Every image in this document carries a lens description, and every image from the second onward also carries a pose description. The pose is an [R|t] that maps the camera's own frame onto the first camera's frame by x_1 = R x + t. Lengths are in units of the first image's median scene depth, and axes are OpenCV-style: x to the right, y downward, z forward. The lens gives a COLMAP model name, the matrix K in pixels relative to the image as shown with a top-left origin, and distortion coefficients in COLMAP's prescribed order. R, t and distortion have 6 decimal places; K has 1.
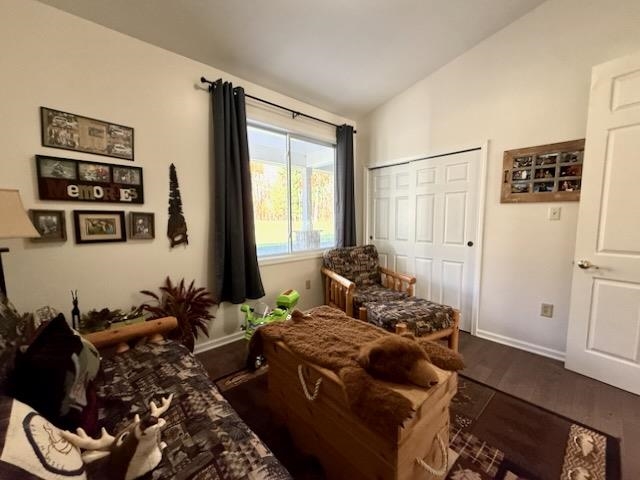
lens RADIAL K [[259.8, 0, 320.0], [0, 259.8, 240.0], [0, 0, 1]] dist [0.000128, -0.000360]
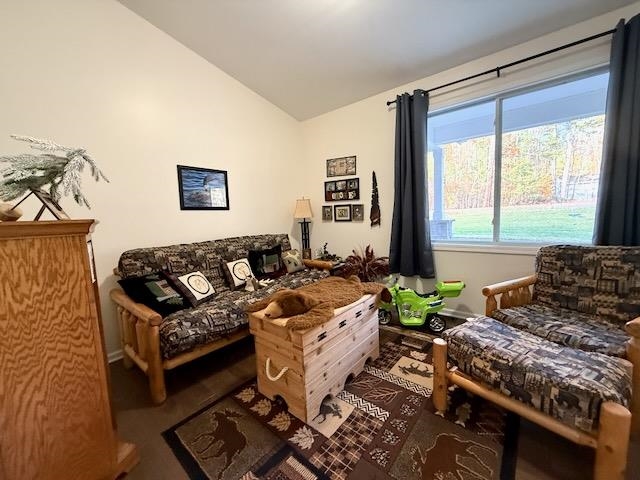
lens RADIAL K [[253.7, 0, 321.9], [0, 253.7, 235.5], [0, 0, 1]] dist [-0.000605, -0.000157]
pose [[0.154523, 0.085965, -0.984242, 0.945738], [-0.037580, 0.995998, 0.081092, -0.030550], [0.987274, 0.024457, 0.157135, 0.521373]]
